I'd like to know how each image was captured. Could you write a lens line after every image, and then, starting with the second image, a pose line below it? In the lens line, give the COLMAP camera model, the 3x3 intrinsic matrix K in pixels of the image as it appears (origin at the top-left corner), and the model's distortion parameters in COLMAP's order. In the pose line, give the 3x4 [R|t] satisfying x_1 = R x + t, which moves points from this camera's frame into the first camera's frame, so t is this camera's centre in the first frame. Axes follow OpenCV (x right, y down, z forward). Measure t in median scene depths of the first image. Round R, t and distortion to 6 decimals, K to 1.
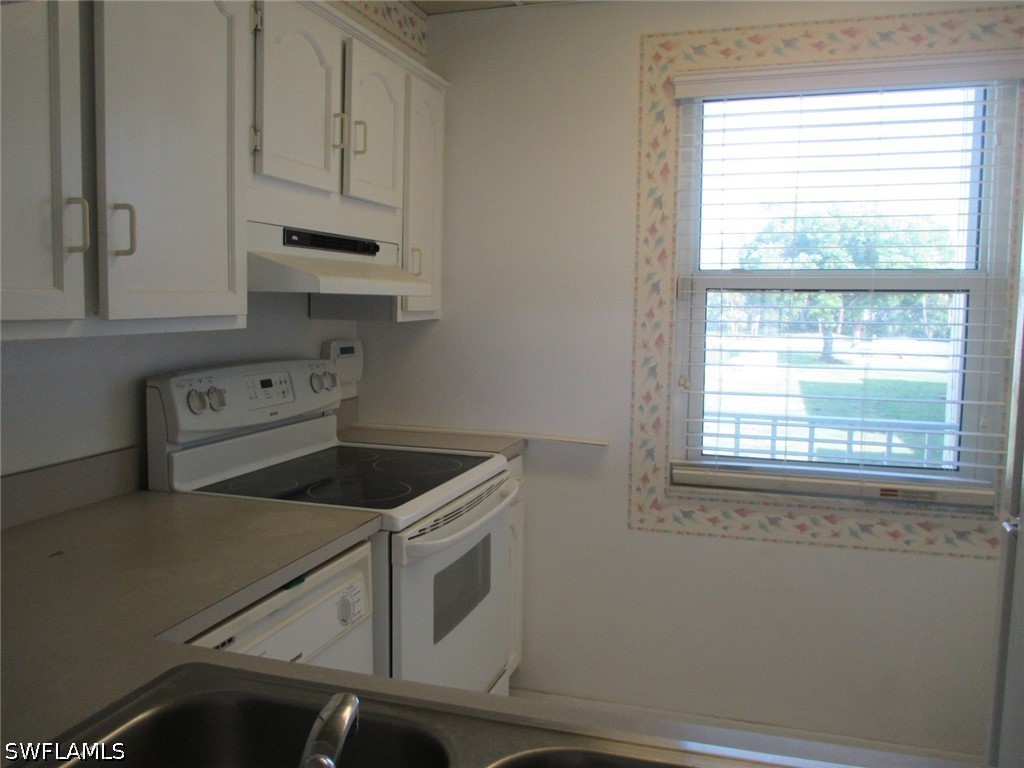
lens RADIAL K [[841.8, 0, 512.0], [0, 841.8, 384.0], [0, 0, 1]] dist [-0.053739, 0.008004]
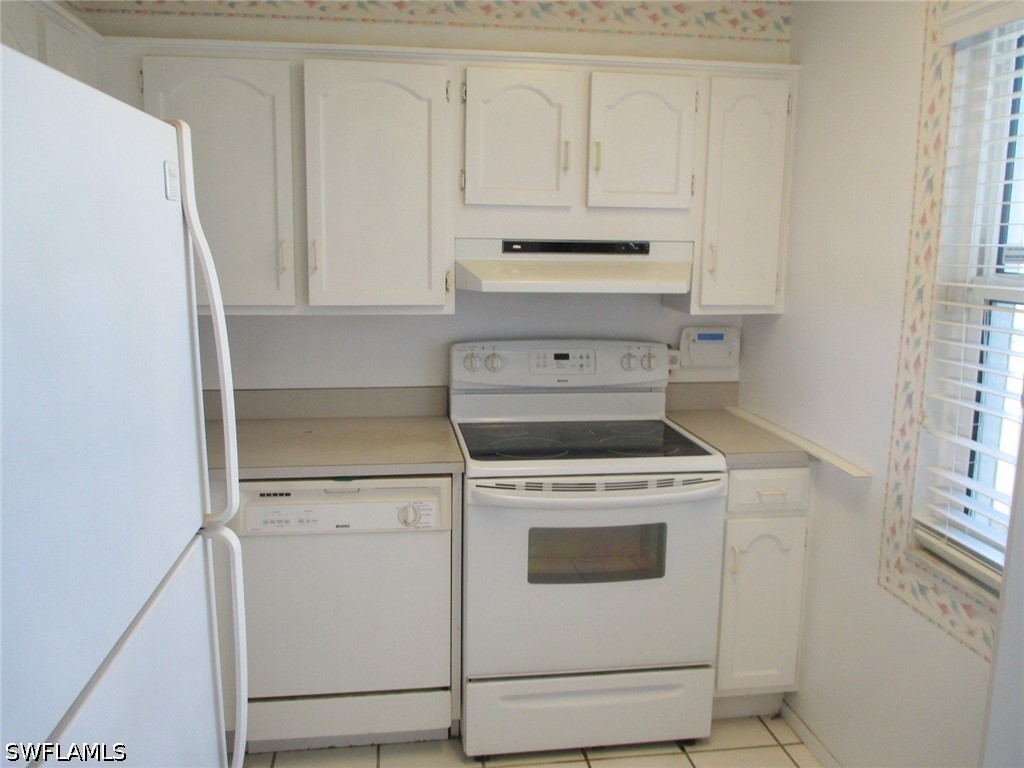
lens RADIAL K [[841.8, 0, 512.0], [0, 841.8, 384.0], [0, 0, 1]] dist [-0.053739, 0.008004]
pose [[0.436439, 0.144001, -0.888136, 0.711269], [-0.093892, 0.989009, 0.114217, -0.085807], [0.894821, 0.033540, 0.445162, 0.320682]]
